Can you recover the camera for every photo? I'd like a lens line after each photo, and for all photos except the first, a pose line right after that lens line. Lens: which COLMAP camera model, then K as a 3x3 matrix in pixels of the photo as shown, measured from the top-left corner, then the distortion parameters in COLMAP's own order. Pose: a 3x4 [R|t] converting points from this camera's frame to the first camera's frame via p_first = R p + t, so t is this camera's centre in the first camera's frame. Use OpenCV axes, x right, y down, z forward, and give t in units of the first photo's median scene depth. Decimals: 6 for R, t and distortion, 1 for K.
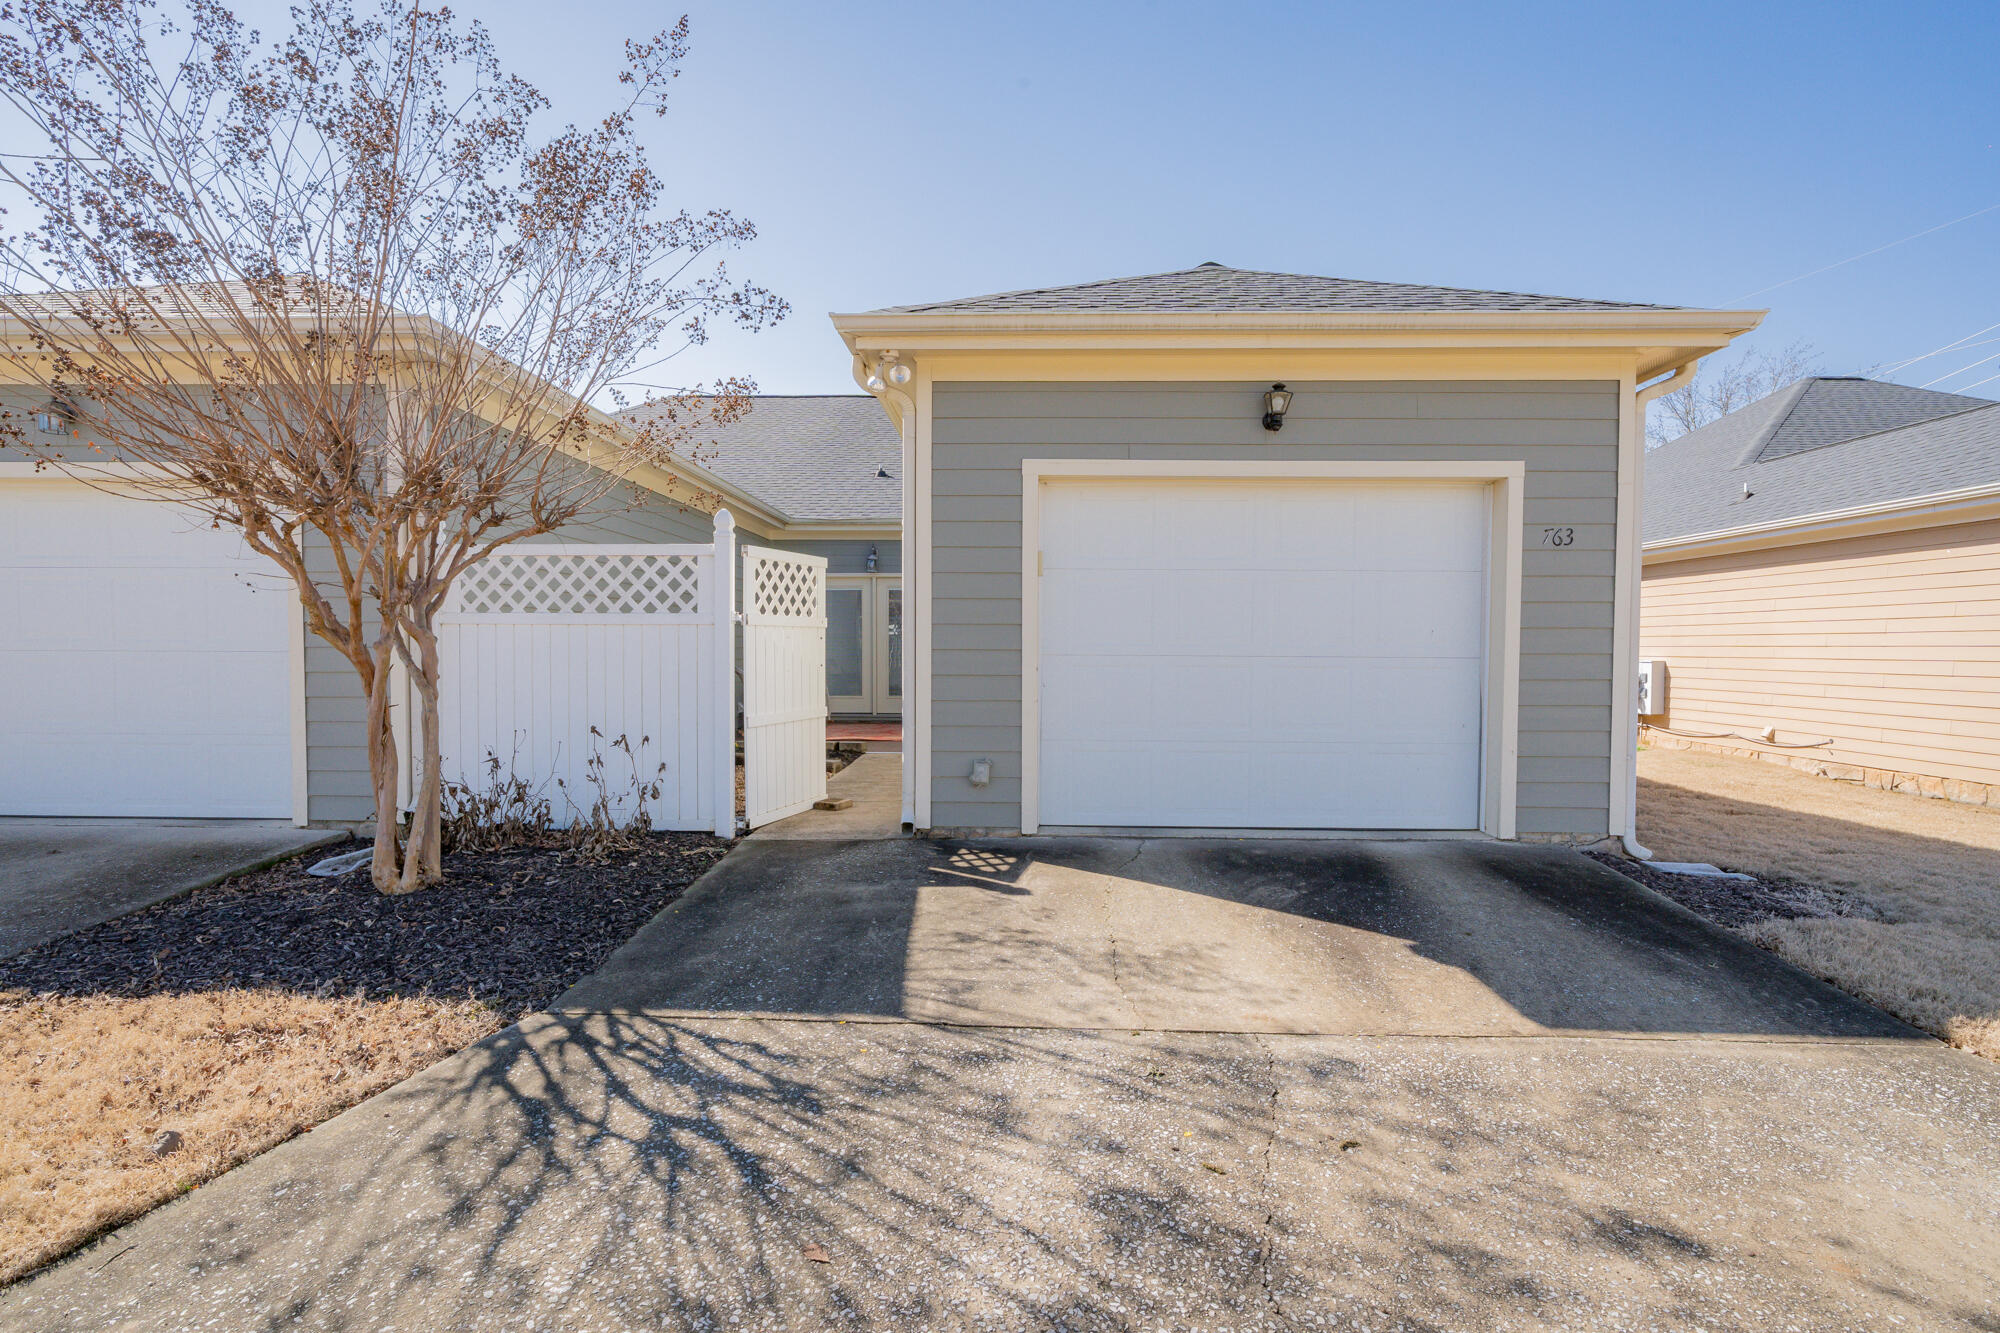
lens RADIAL K [[981.3, 0, 997.2], [0, 981.3, 680.4], [0, 0, 1]] dist [-0.011550, 0.006754]
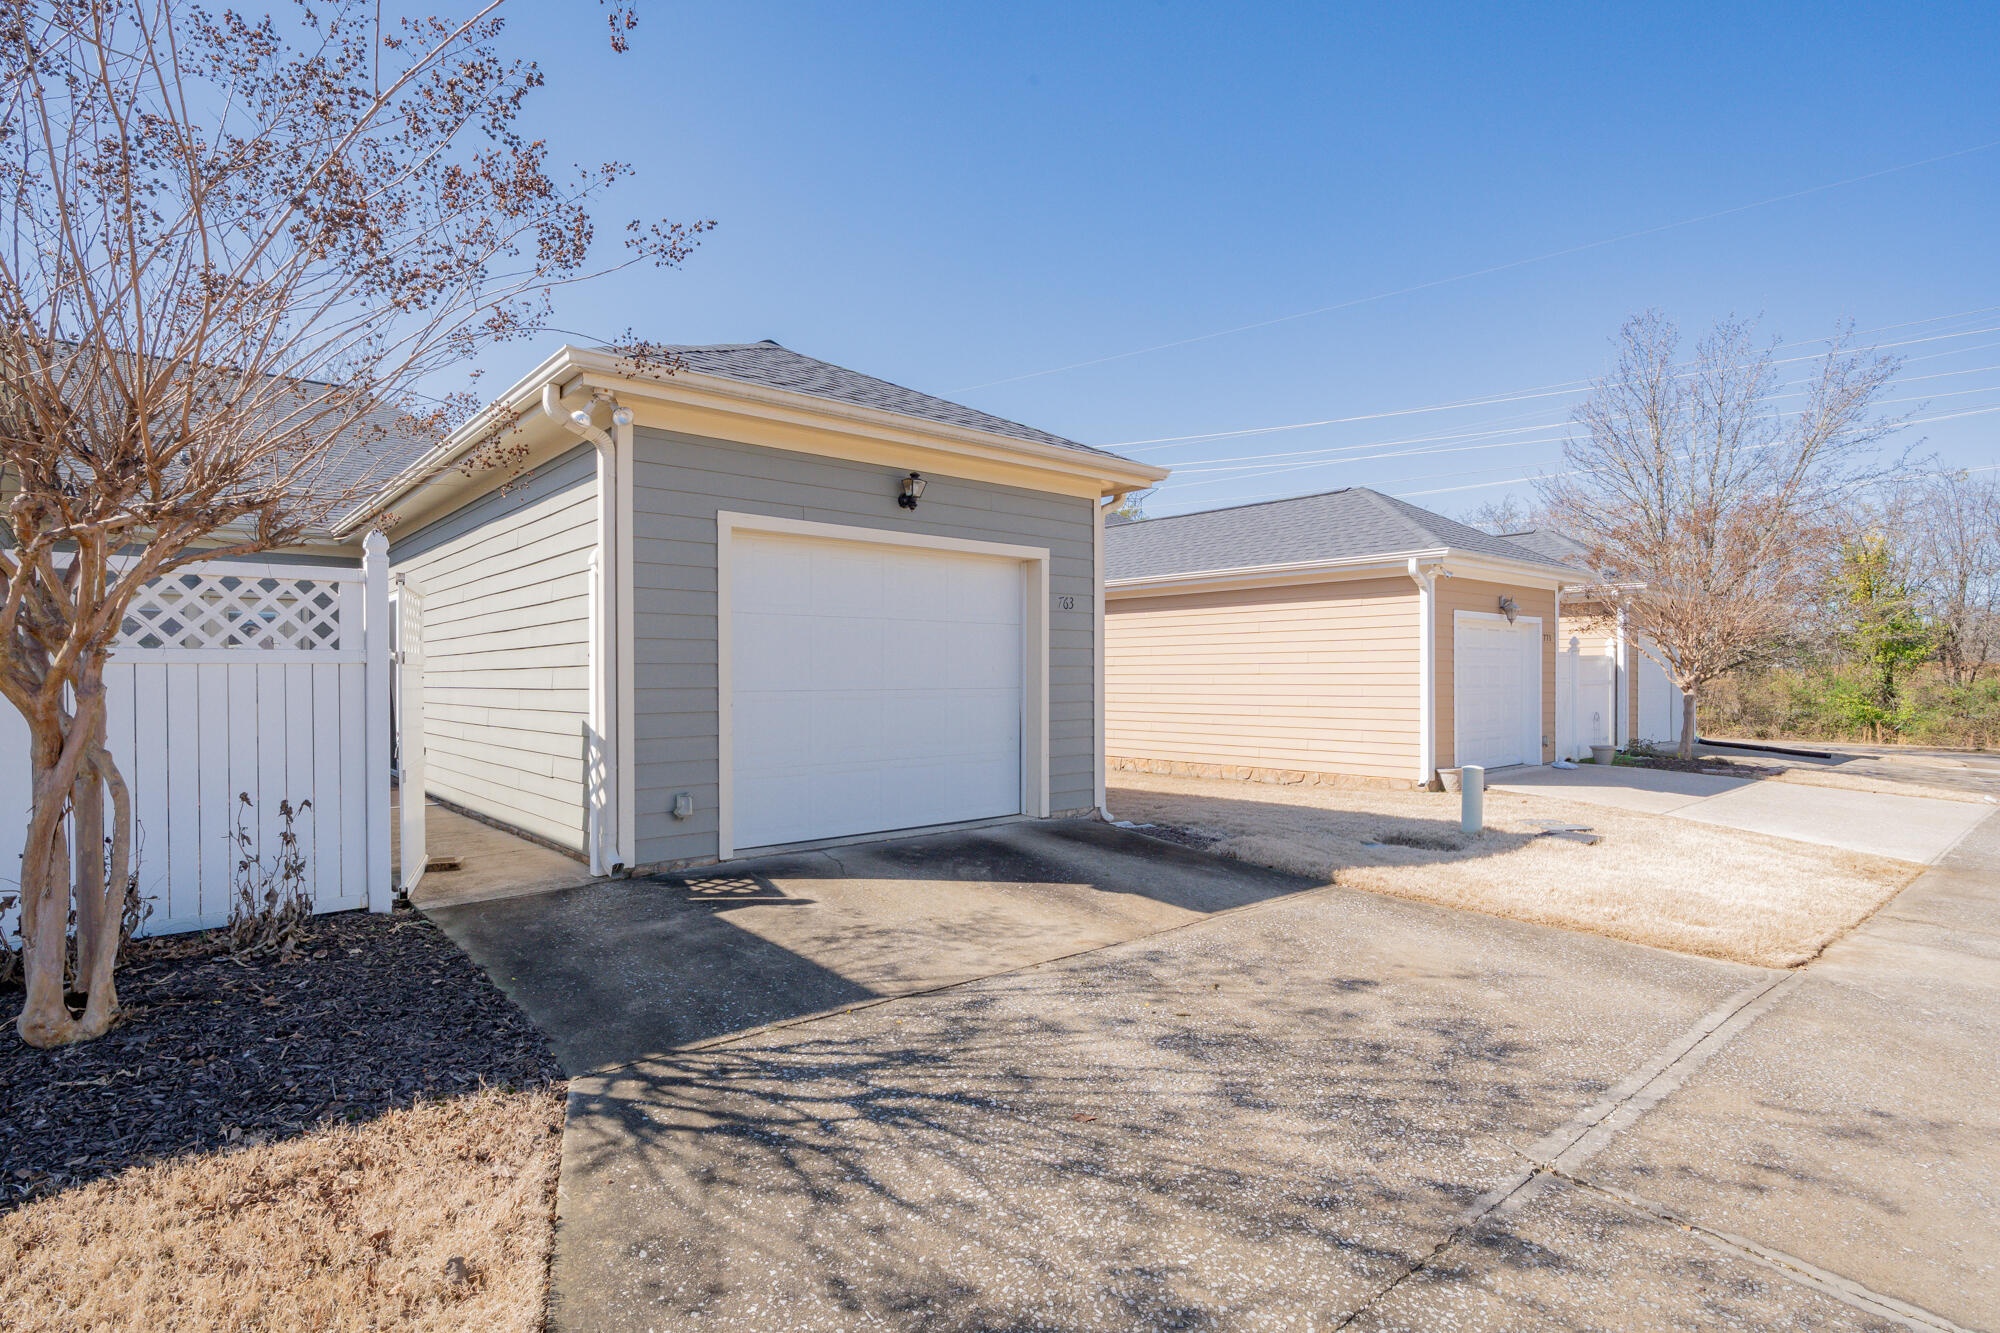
lens RADIAL K [[981.3, 0, 997.2], [0, 981.3, 680.4], [0, 0, 1]] dist [-0.011550, 0.006754]
pose [[0.739377, -0.011548, 0.673193, -0.856618], [0.031633, 0.999345, -0.017600, -0.018944], [-0.672548, 0.034309, 0.739258, 0.008057]]
